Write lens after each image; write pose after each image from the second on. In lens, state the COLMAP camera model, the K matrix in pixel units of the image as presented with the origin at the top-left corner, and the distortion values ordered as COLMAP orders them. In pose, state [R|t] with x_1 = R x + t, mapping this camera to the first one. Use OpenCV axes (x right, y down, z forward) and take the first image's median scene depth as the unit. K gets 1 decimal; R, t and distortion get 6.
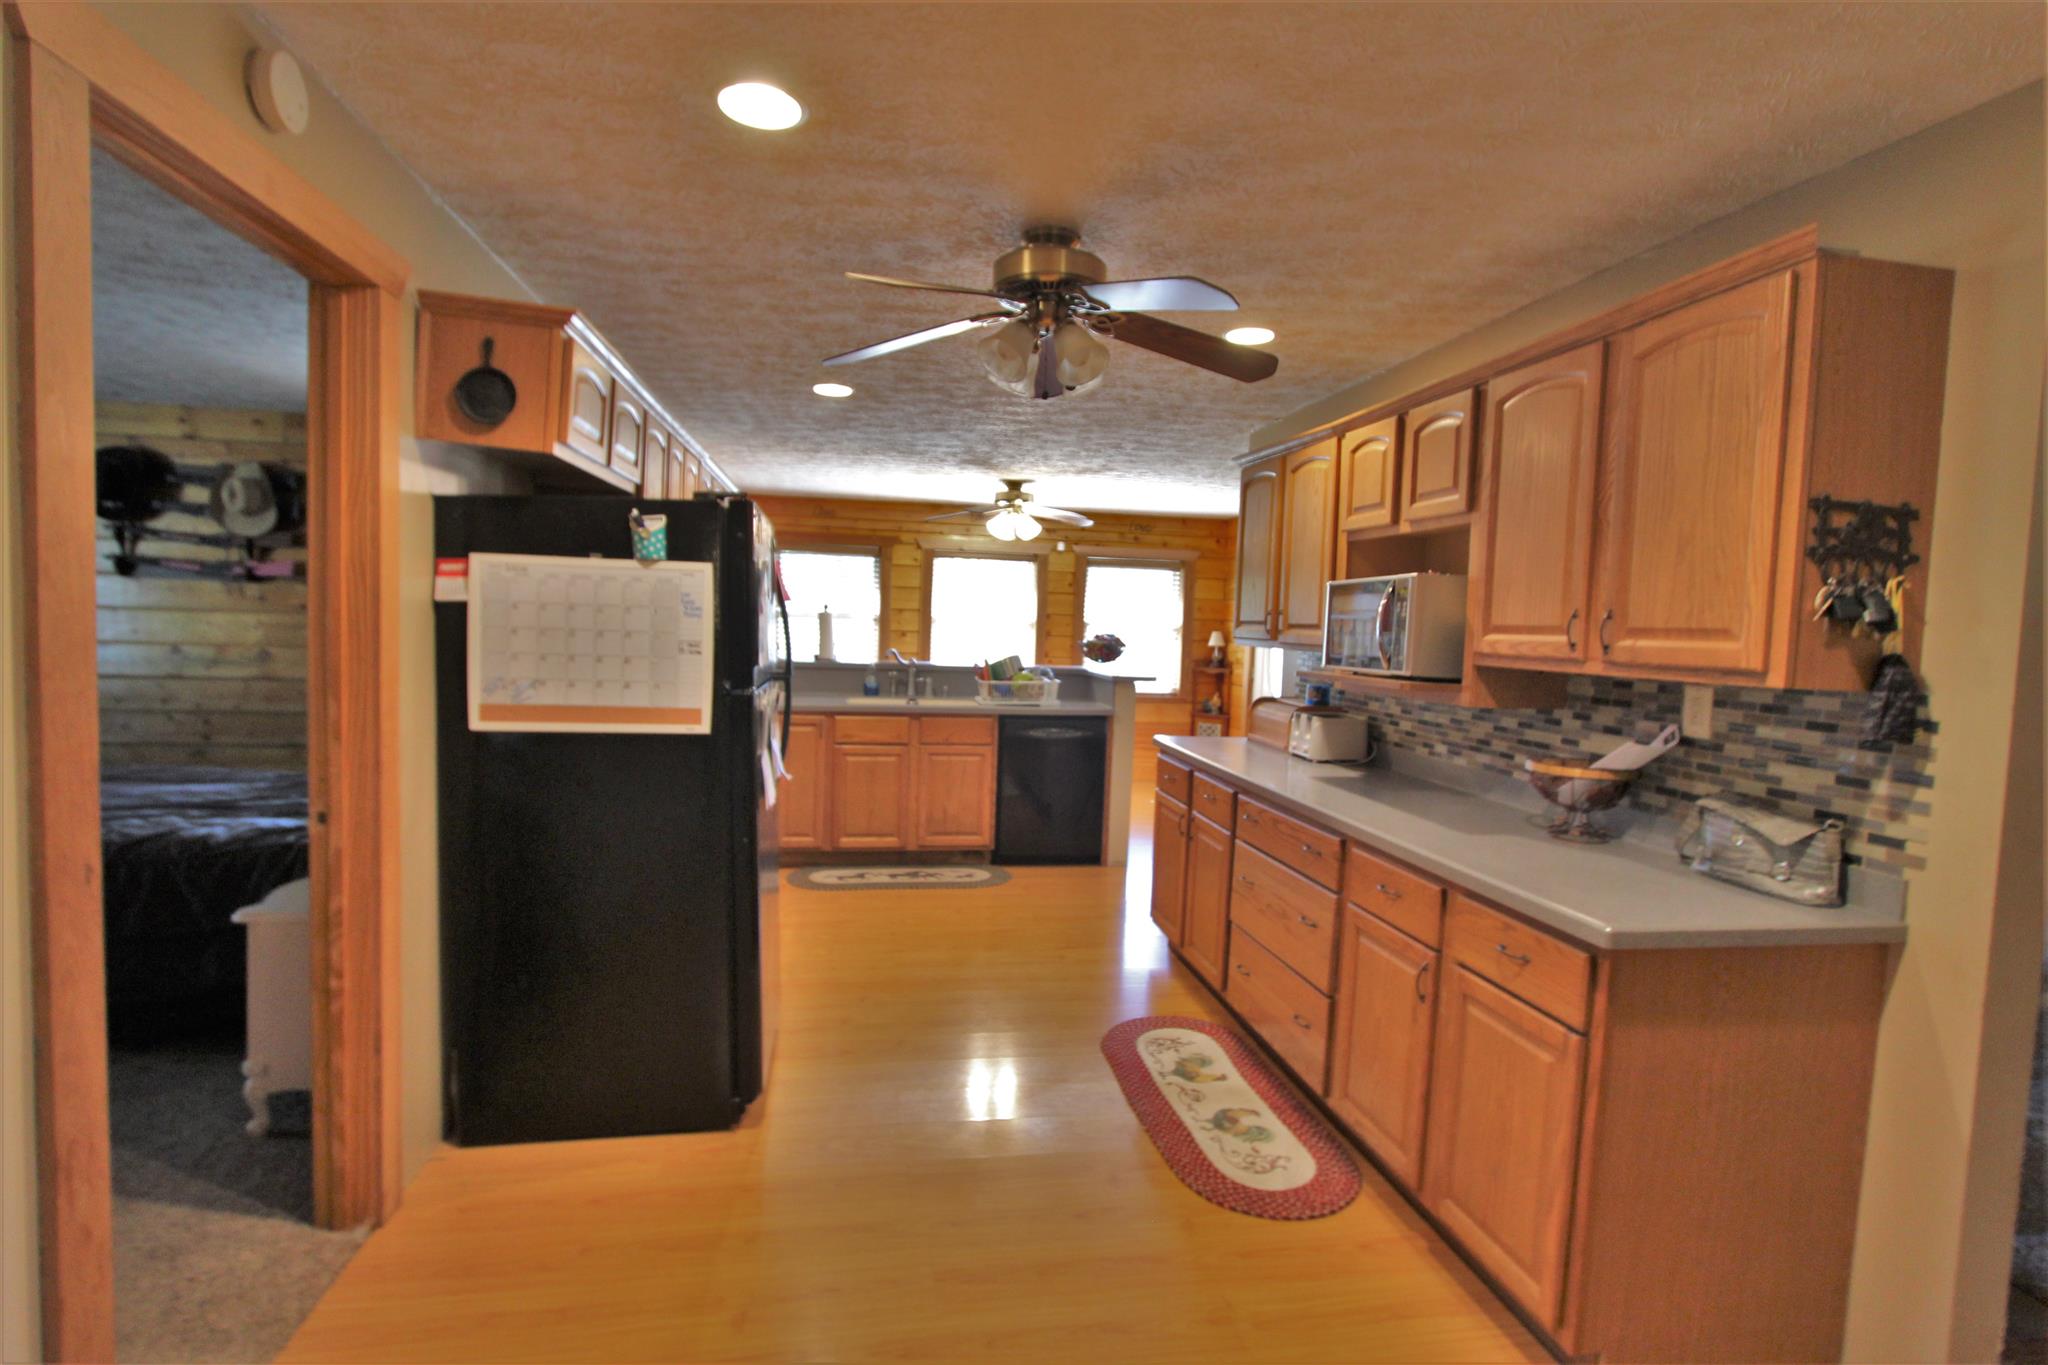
lens RADIAL K [[984.5, 0, 1027.4], [0, 984.5, 684.7], [0, 0, 1]] dist [-0.005682, 0.000585]
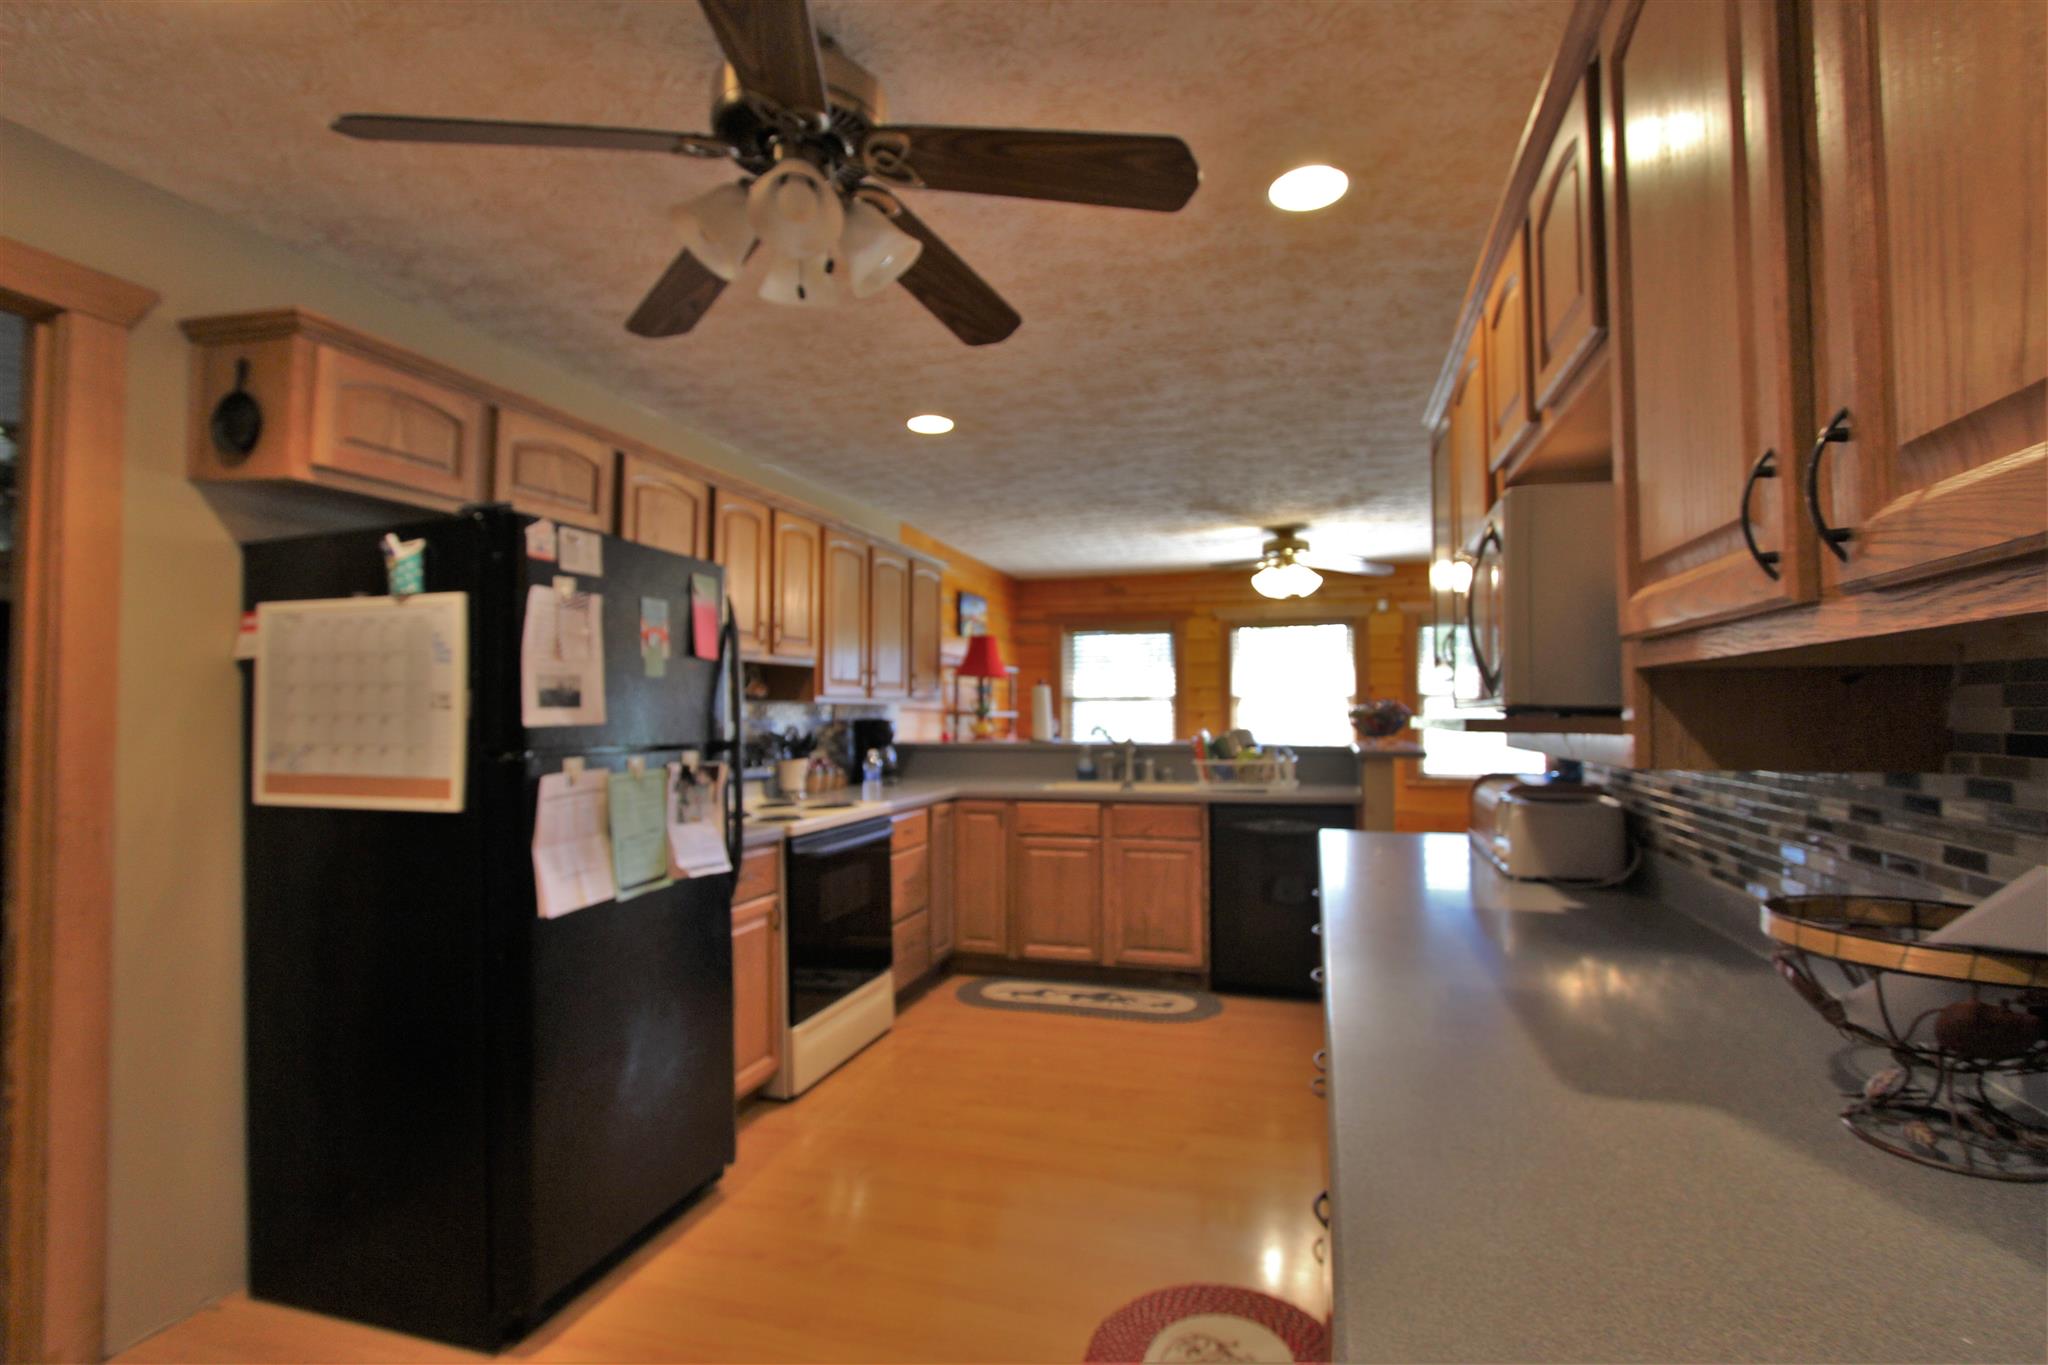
lens RADIAL K [[940.2, 0, 1036.1], [0, 940.2, 688.6], [0, 0, 1]] dist [-0.017559, 0.001923]
pose [[0.896660, -0.047861, -0.440125, 0.191114], [0.005140, 0.995198, -0.097751, 0.012760], [0.442690, 0.085388, 0.892600, 0.251191]]
